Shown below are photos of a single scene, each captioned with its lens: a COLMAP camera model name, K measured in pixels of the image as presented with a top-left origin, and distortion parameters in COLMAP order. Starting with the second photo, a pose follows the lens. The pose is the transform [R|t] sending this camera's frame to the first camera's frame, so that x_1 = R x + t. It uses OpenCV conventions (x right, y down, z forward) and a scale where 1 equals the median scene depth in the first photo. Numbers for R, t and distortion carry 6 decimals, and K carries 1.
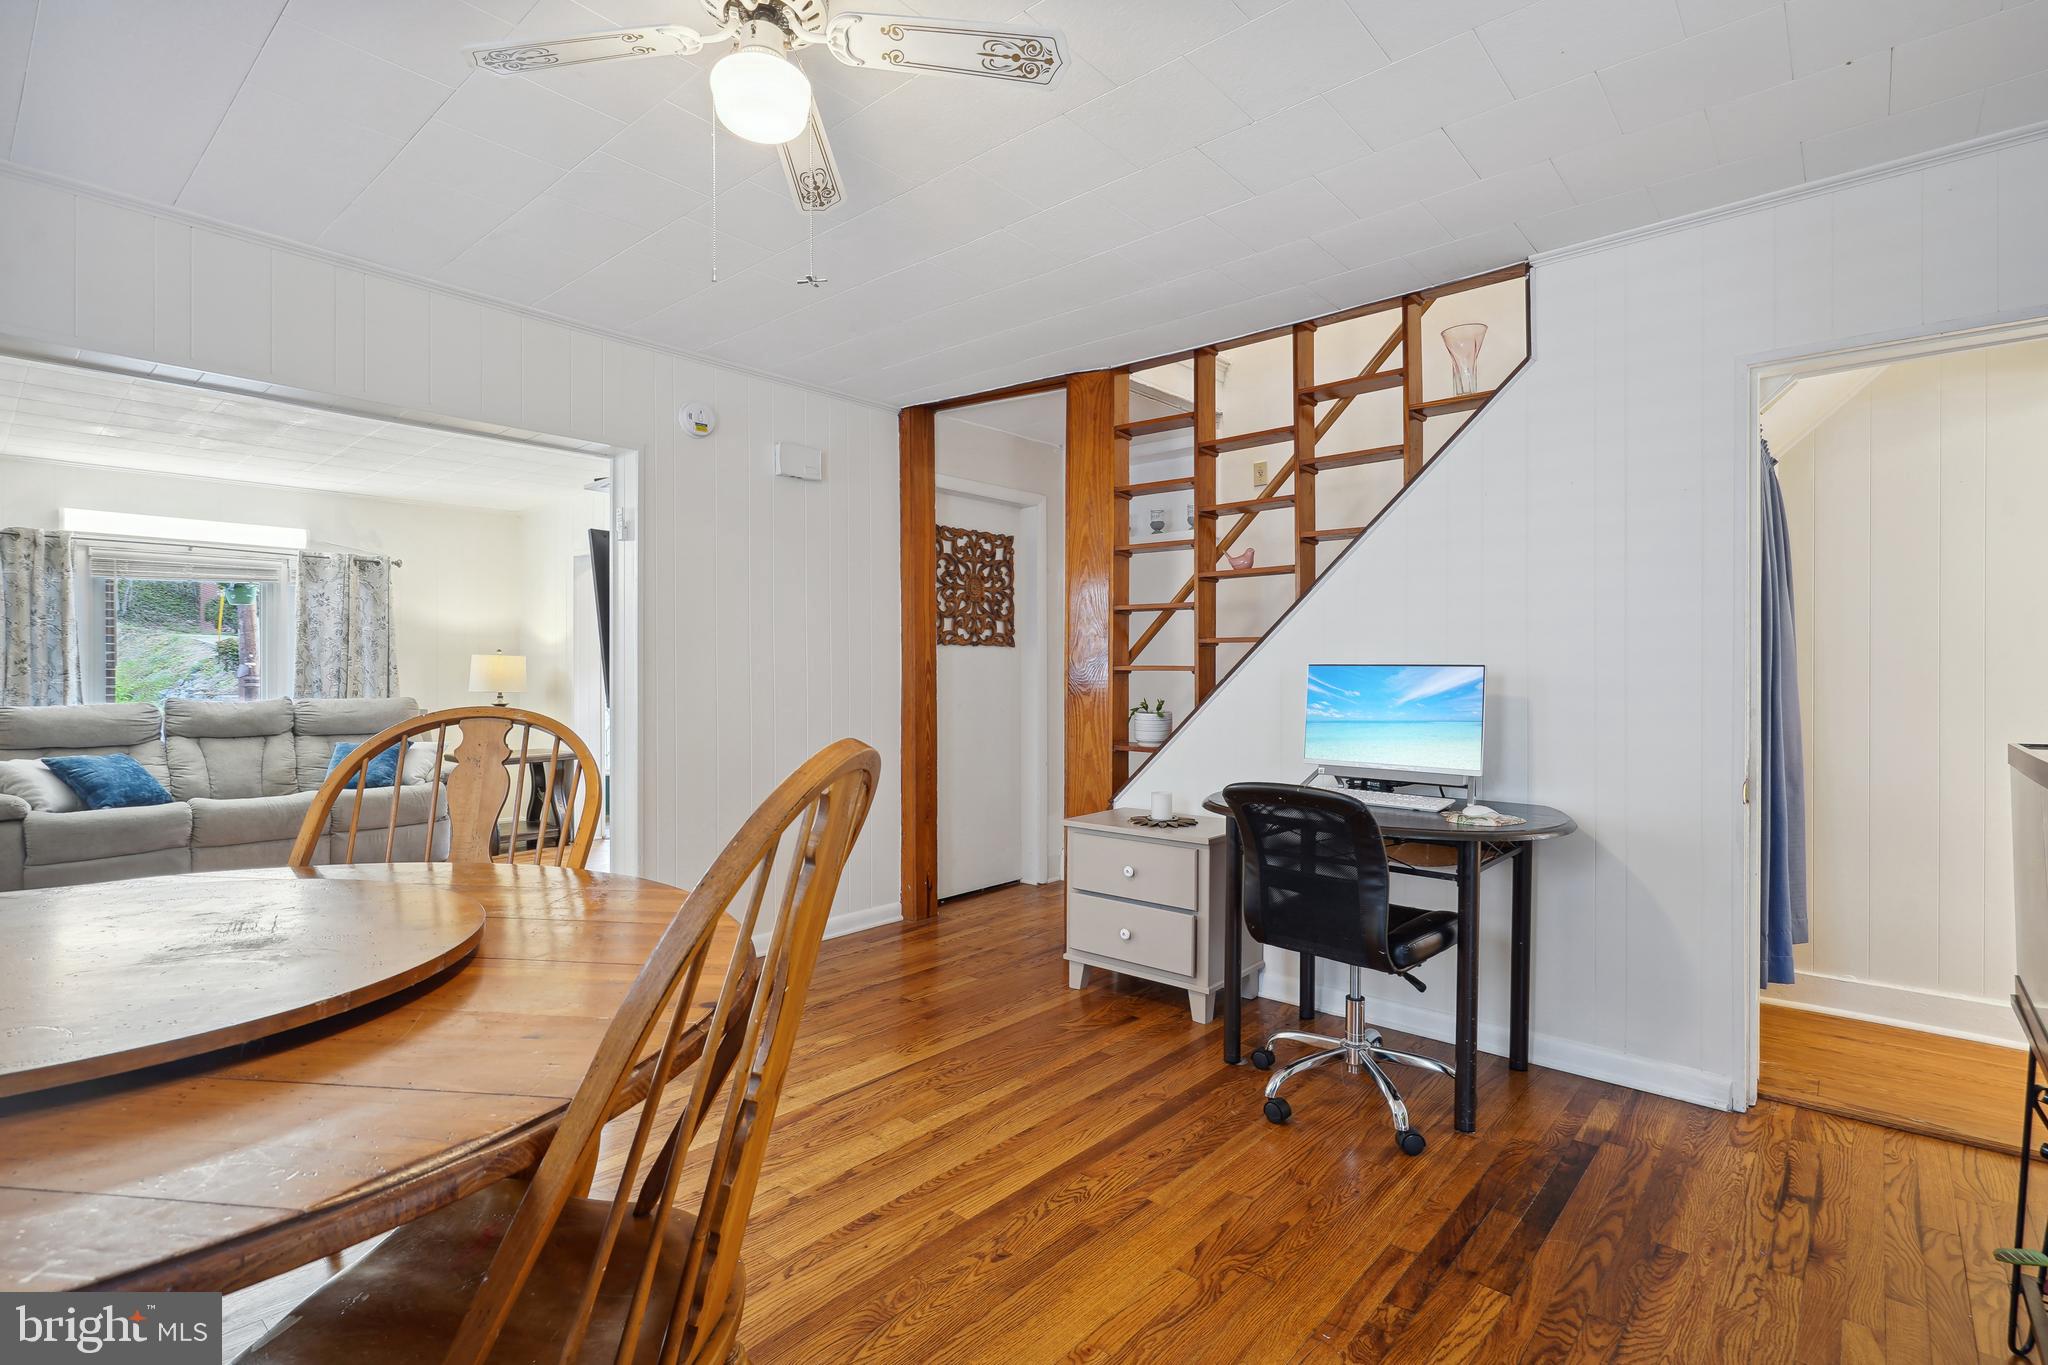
lens RADIAL K [[963.6, 0, 1016.8], [0, 963.6, 675.6], [0, 0, 1]] dist [-0.002987, -0.000162]
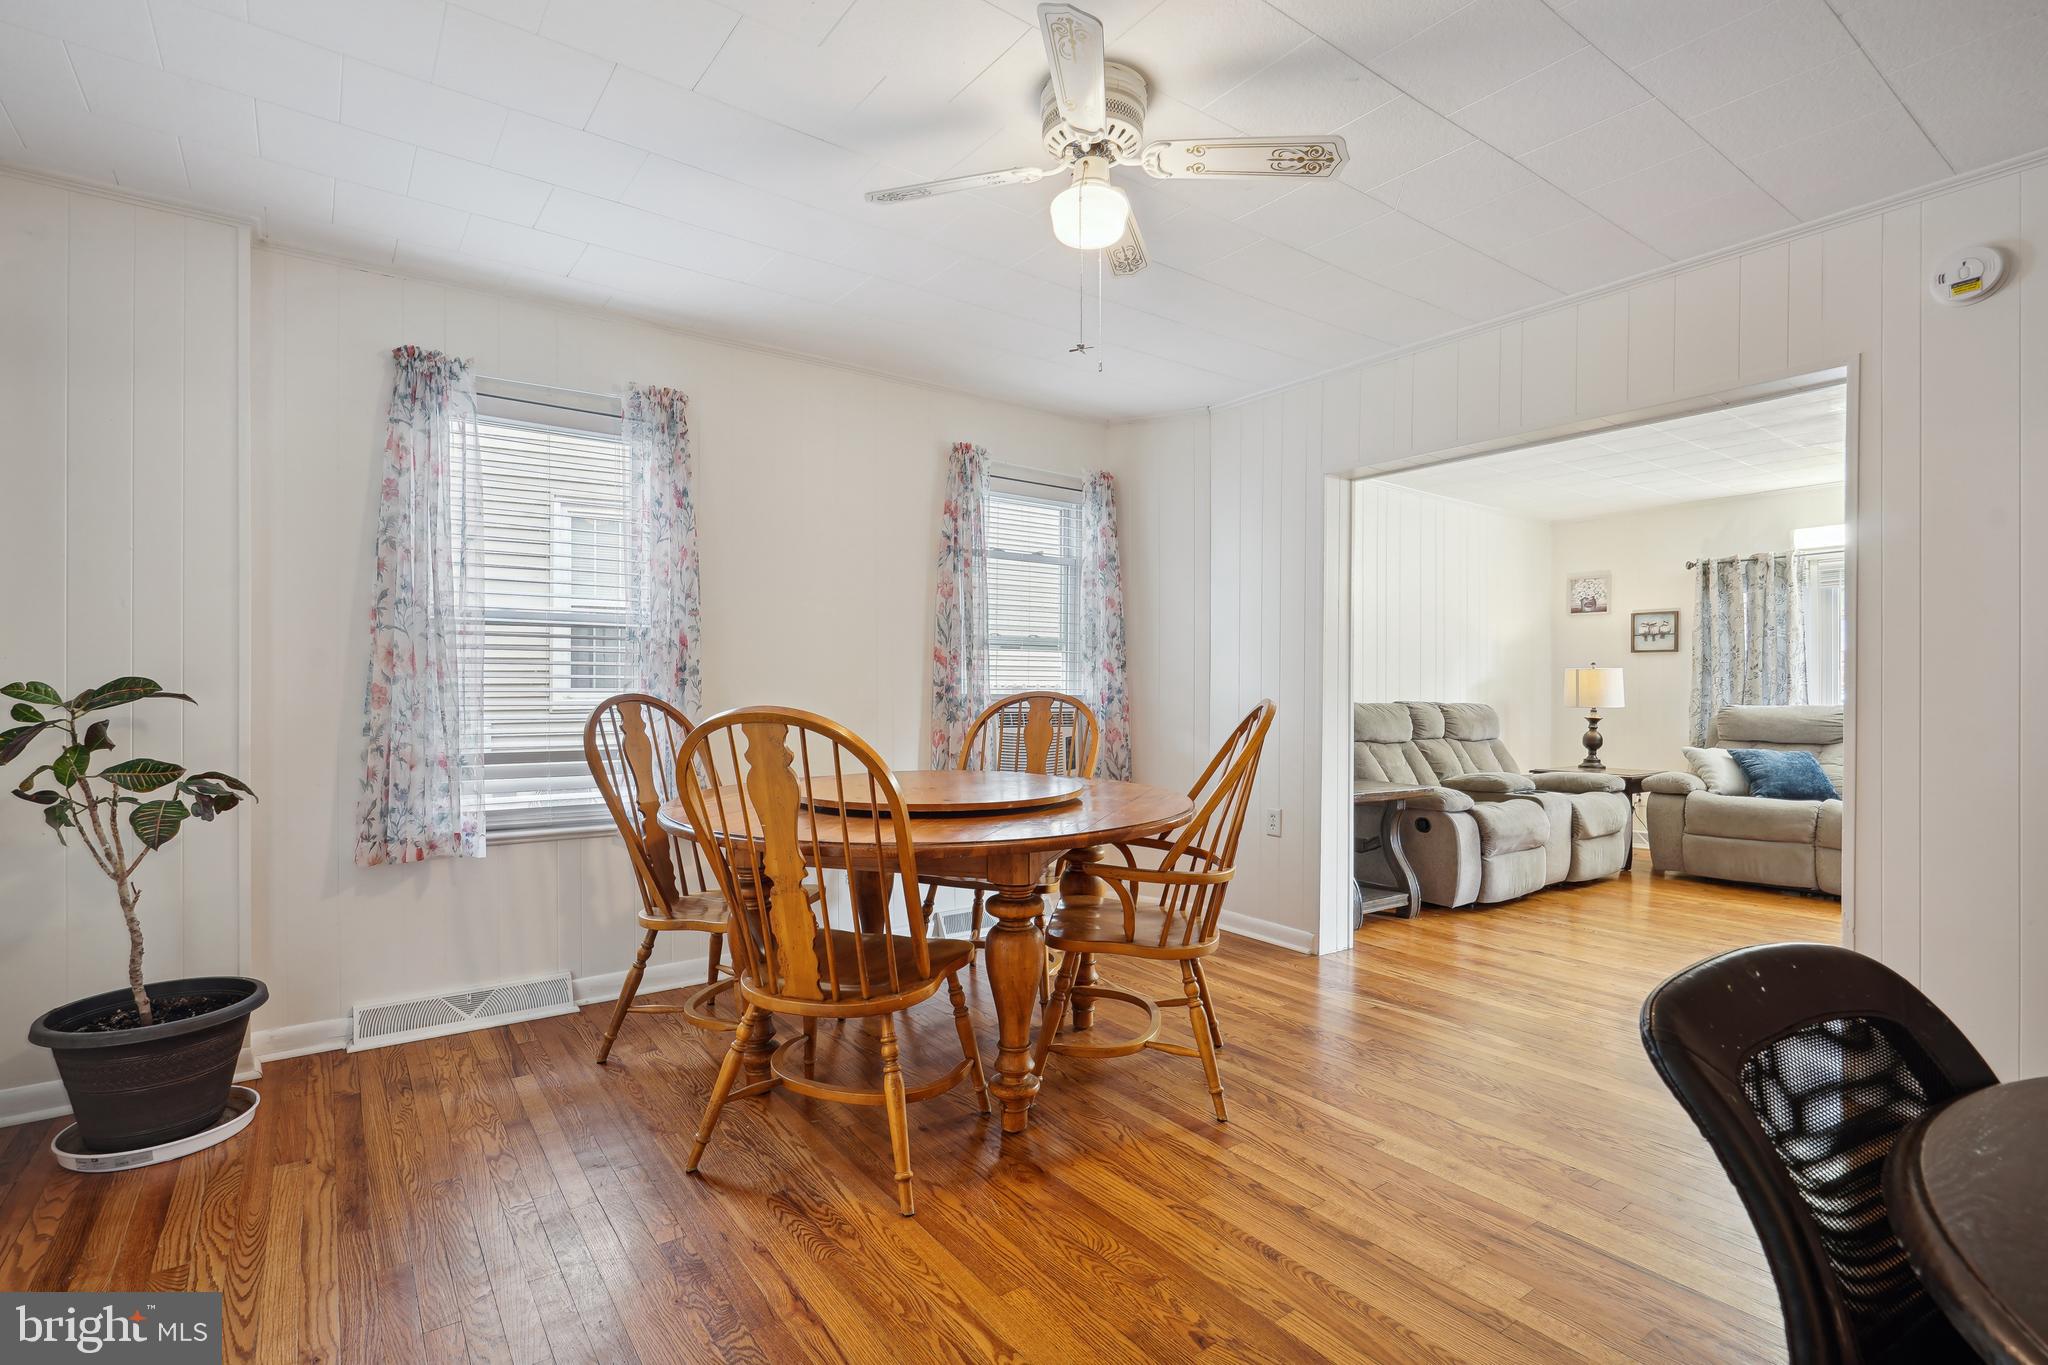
lens RADIAL K [[963.6, 0, 1020.7], [0, 963.6, 685.3], [0, 0, 1]] dist [-0.002987, -0.000162]
pose [[-0.214960, 0.001029, -0.976622, 0.330291], [0.001374, 0.999999, 0.000751, 0.005657], [0.976622, -0.001180, -0.214961, 0.394925]]
